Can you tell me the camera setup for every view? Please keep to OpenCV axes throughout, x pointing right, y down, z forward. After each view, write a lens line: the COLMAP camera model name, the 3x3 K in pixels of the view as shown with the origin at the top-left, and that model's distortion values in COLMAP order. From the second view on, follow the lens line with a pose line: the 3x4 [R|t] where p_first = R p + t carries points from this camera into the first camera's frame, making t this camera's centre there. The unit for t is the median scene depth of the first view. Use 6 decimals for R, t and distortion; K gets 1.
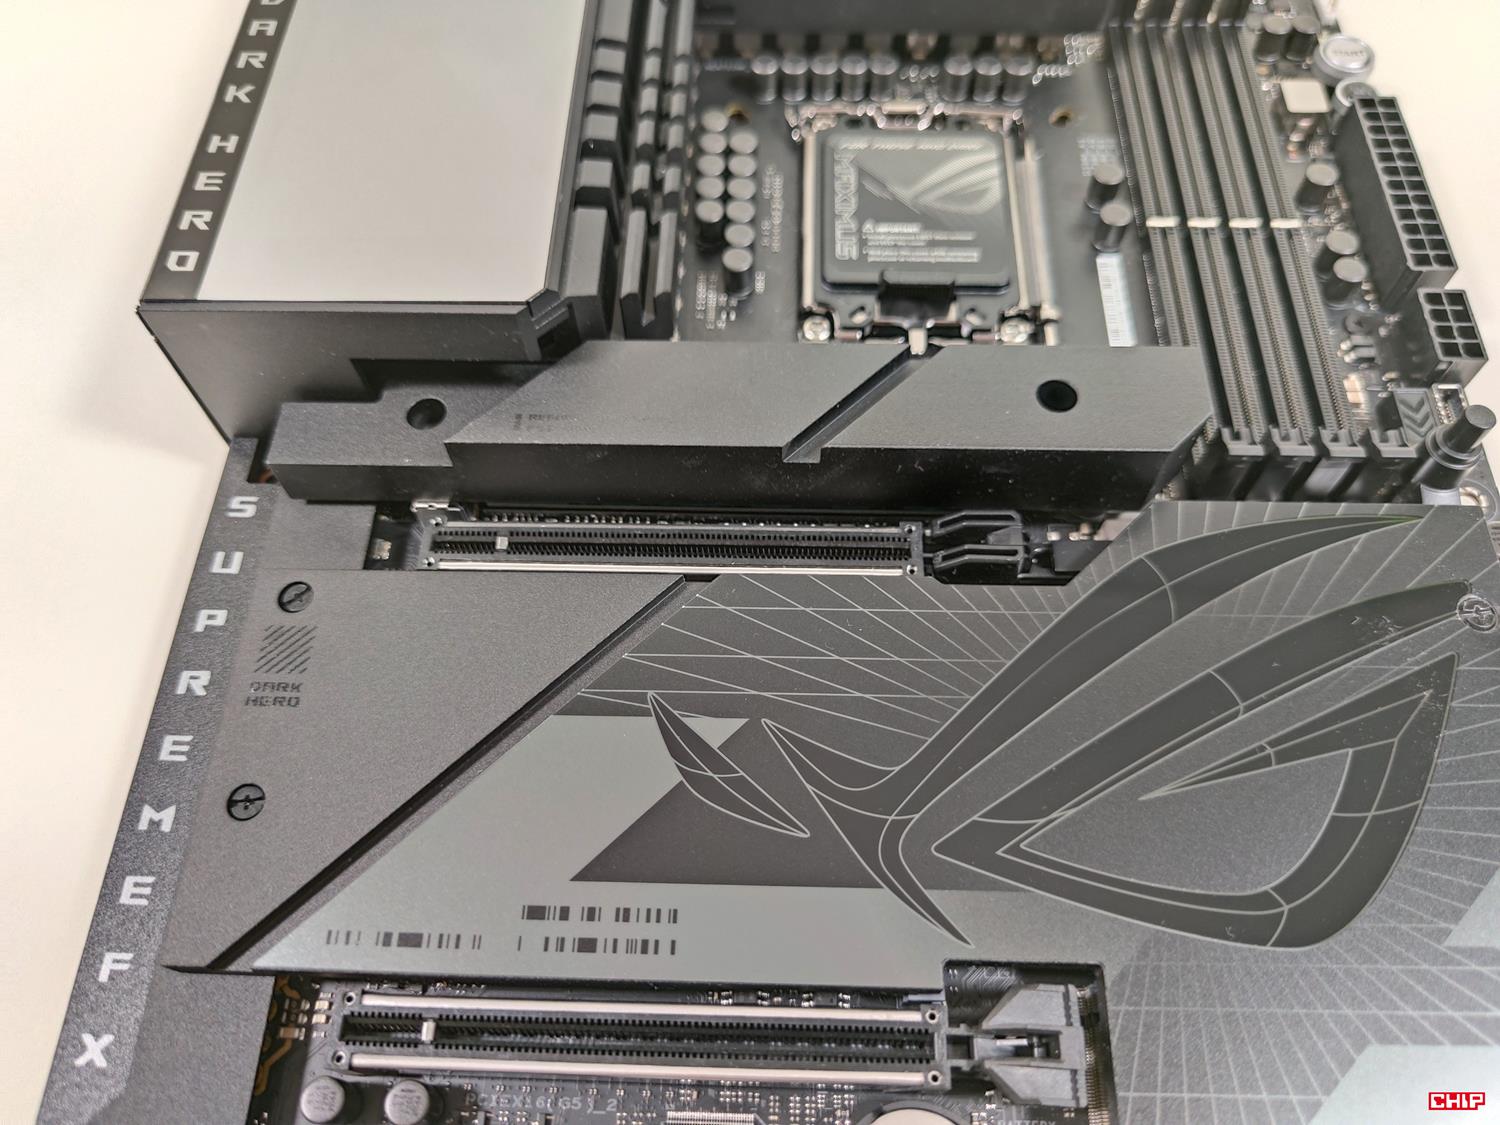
lens RADIAL K [[1157.2, 0, 742.8], [0, 1157.2, 565.4], [0, 0, 1]] dist [-0.008849, -0.034958]
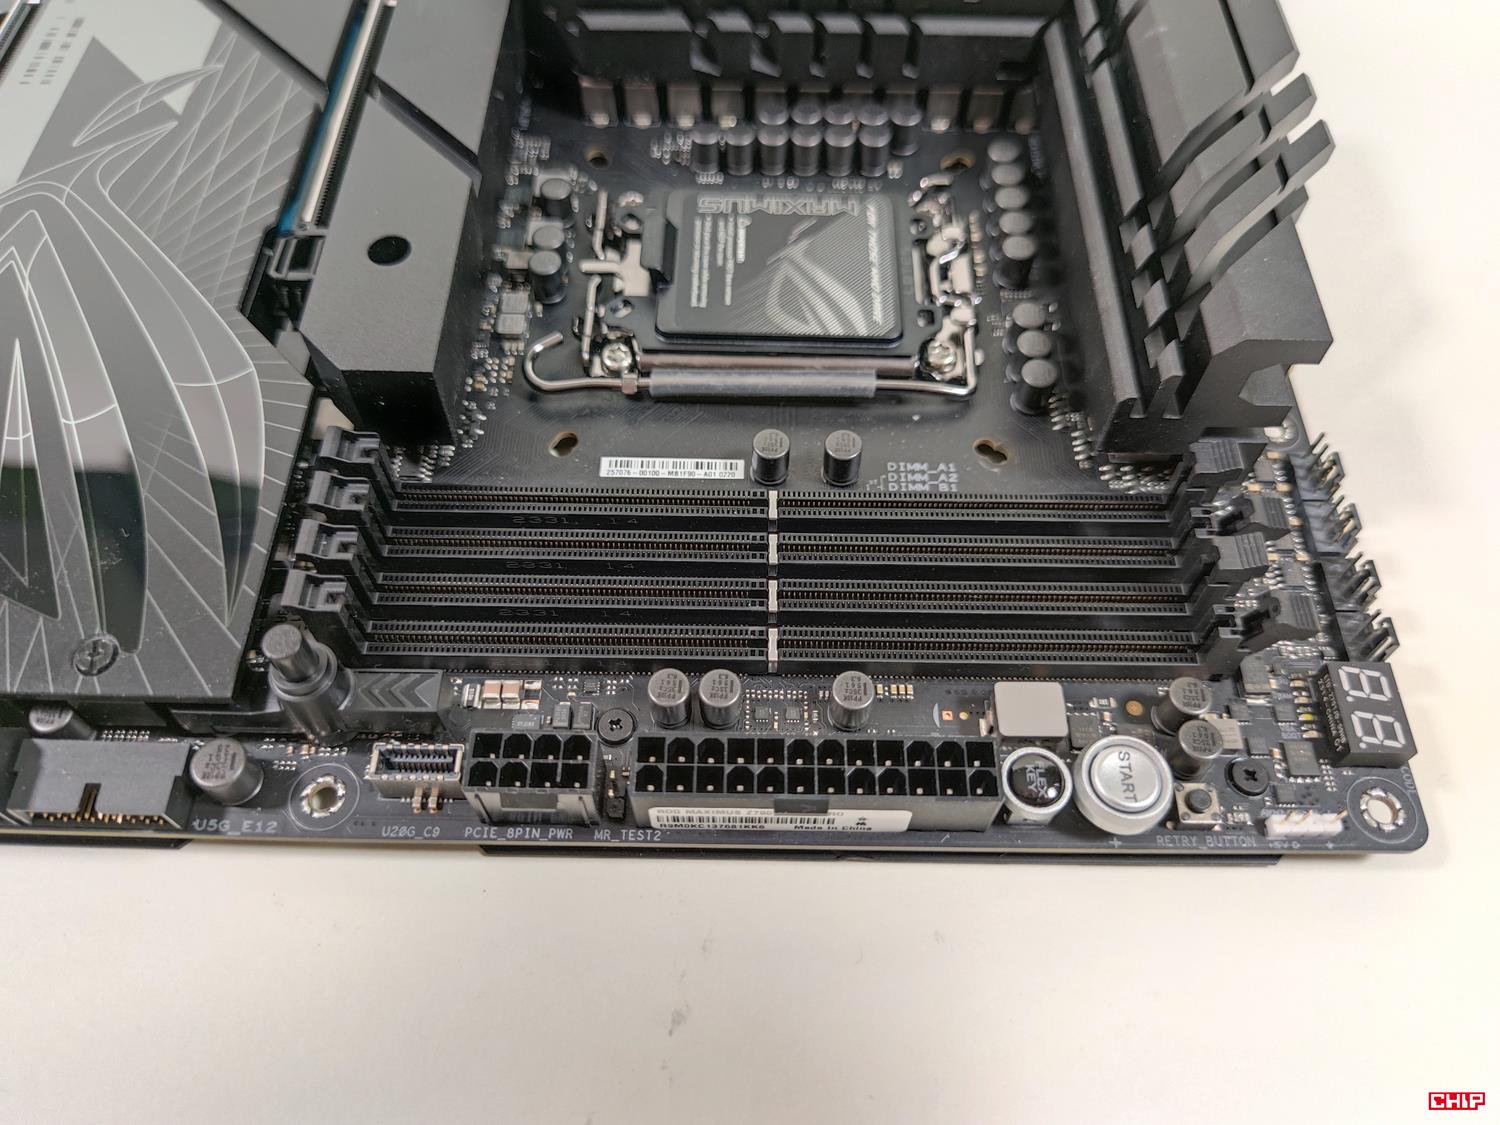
lens RADIAL K [[1170.6, 0, 752.0], [0, 1170.6, 554.7], [0, 0, 1]] dist [-0.001255, -0.039254]
pose [[0.018624, 0.857605, -0.513972, 1.054542], [-0.881934, 0.256259, 0.395631, -0.775701], [0.471005, 0.445921, 0.761123, 0.536413]]
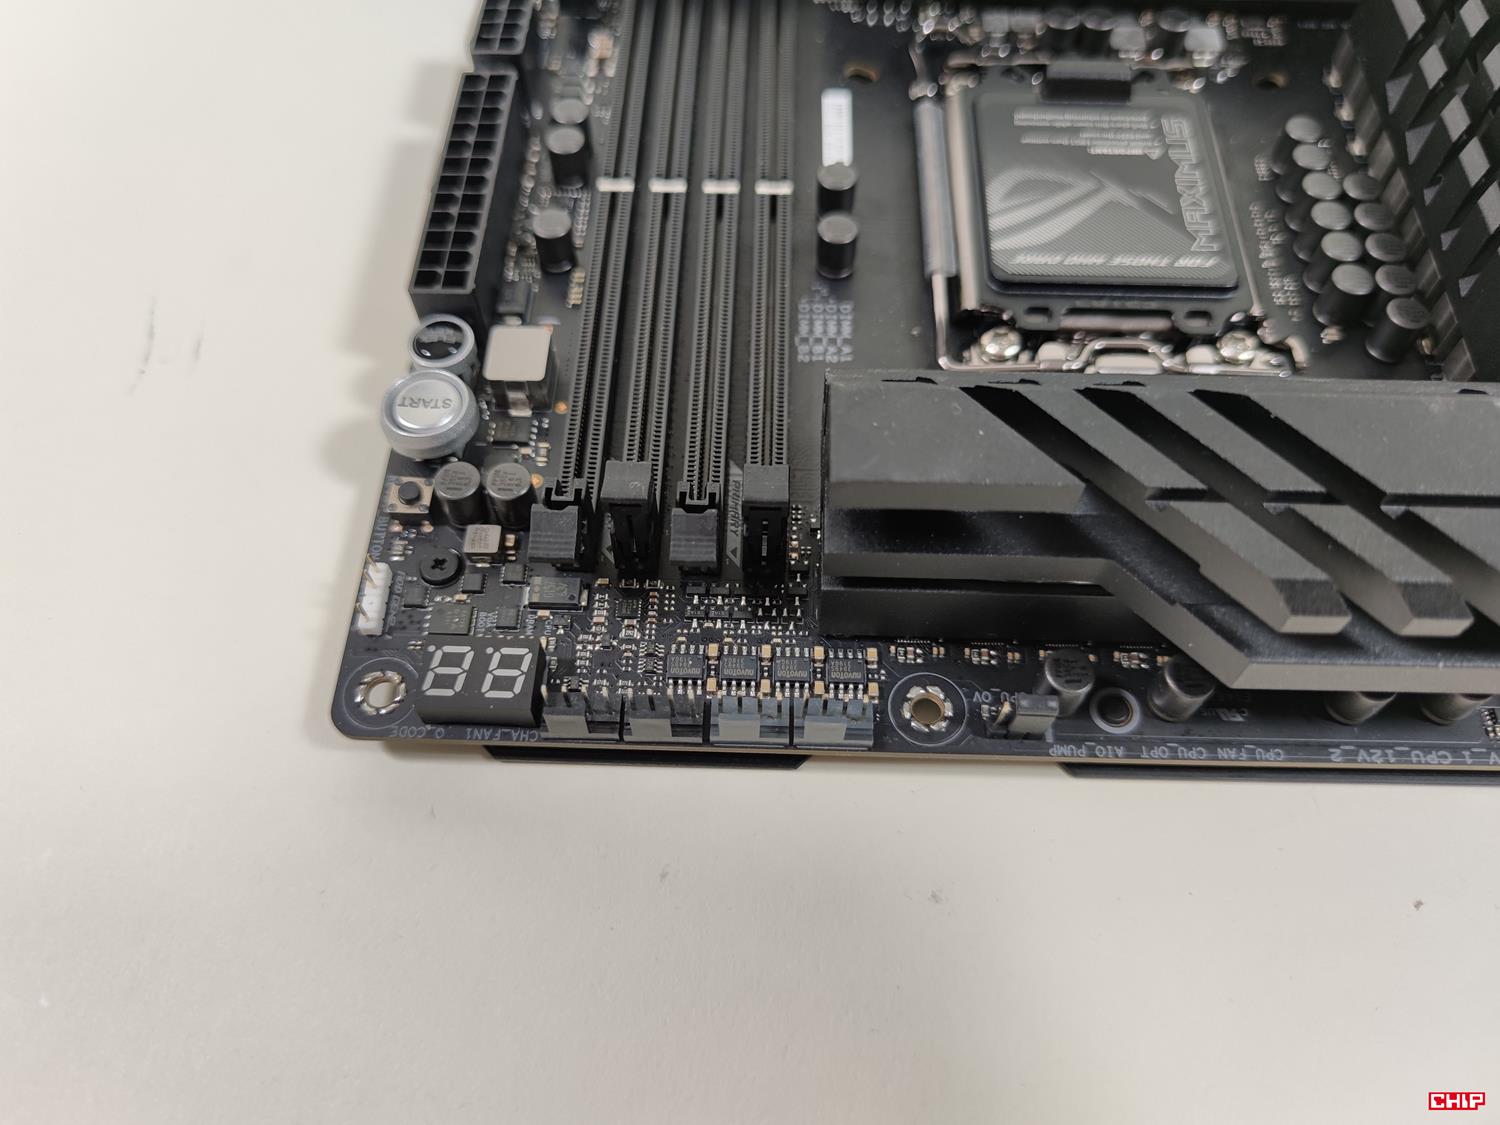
lens RADIAL K [[1145.1, 0, 750.0], [0, 1145.1, 562.5], [0, 0, 1]] dist [-0.030681, -0.010268]
pose [[-0.999557, 0.014983, 0.025716, 0.480343], [0.014198, -0.519340, 0.854450, -1.436703], [0.026158, 0.854436, 0.518897, 1.074817]]
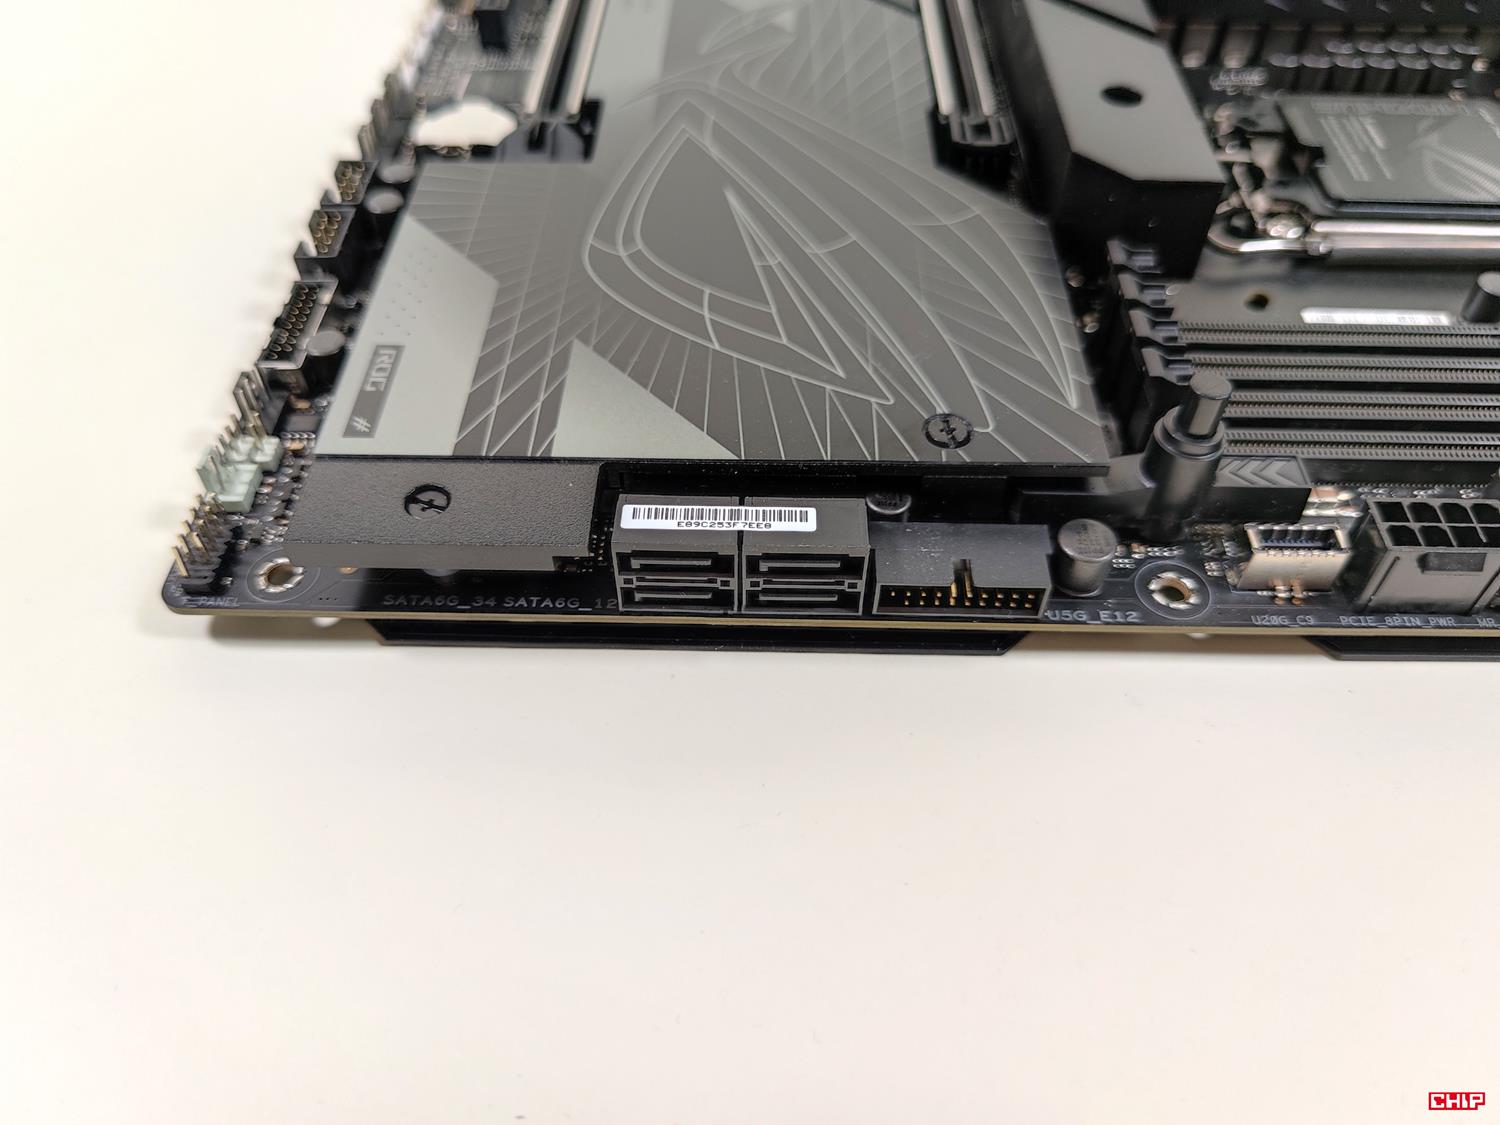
lens RADIAL K [[1157.2, 0, 742.8], [0, 1157.2, 565.4], [0, 0, 1]] dist [-0.008849, -0.034958]
pose [[0.003349, 0.778497, -0.627639, 1.257914], [-0.872221, 0.309256, 0.378935, -0.117431], [0.489101, 0.546171, 0.680057, 0.416731]]
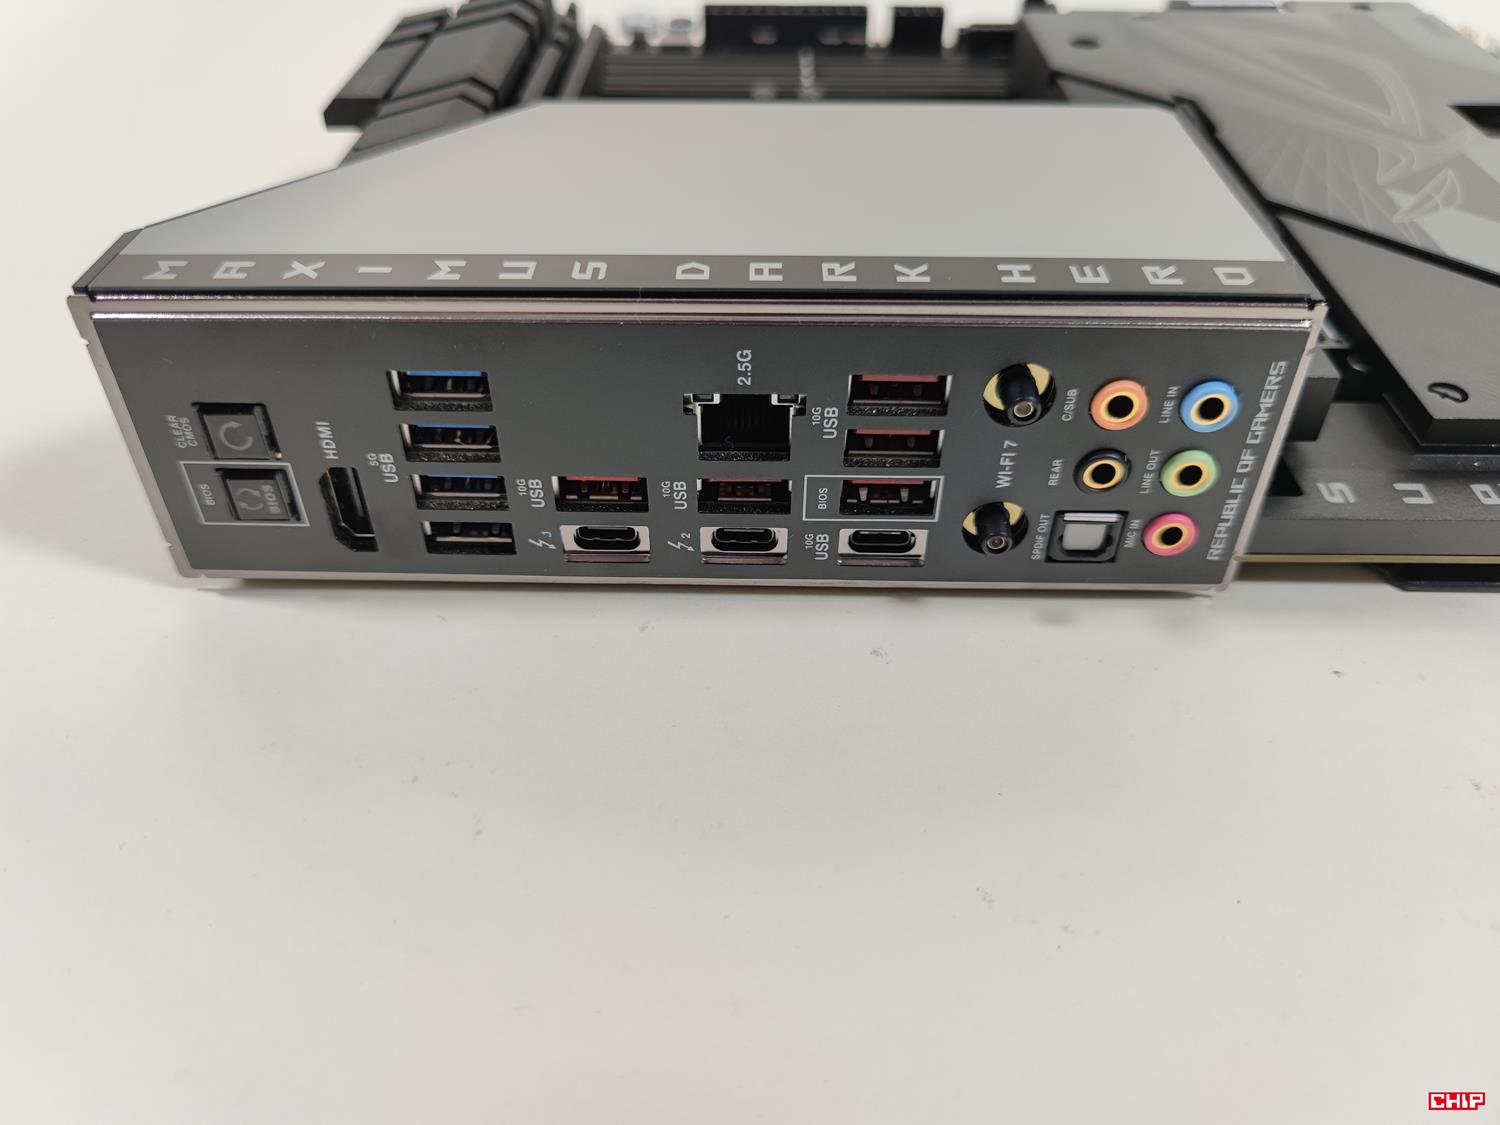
lens RADIAL K [[1153.4, 0, 735.0], [0, 1153.4, 575.5], [0, 0, 1]] dist [0.017081, -0.087057]
pose [[-0.007930, -0.649496, 0.760323, -1.244858], [0.879650, 0.357068, 0.314195, -0.754879], [-0.475556, 0.671310, 0.568498, 0.893686]]
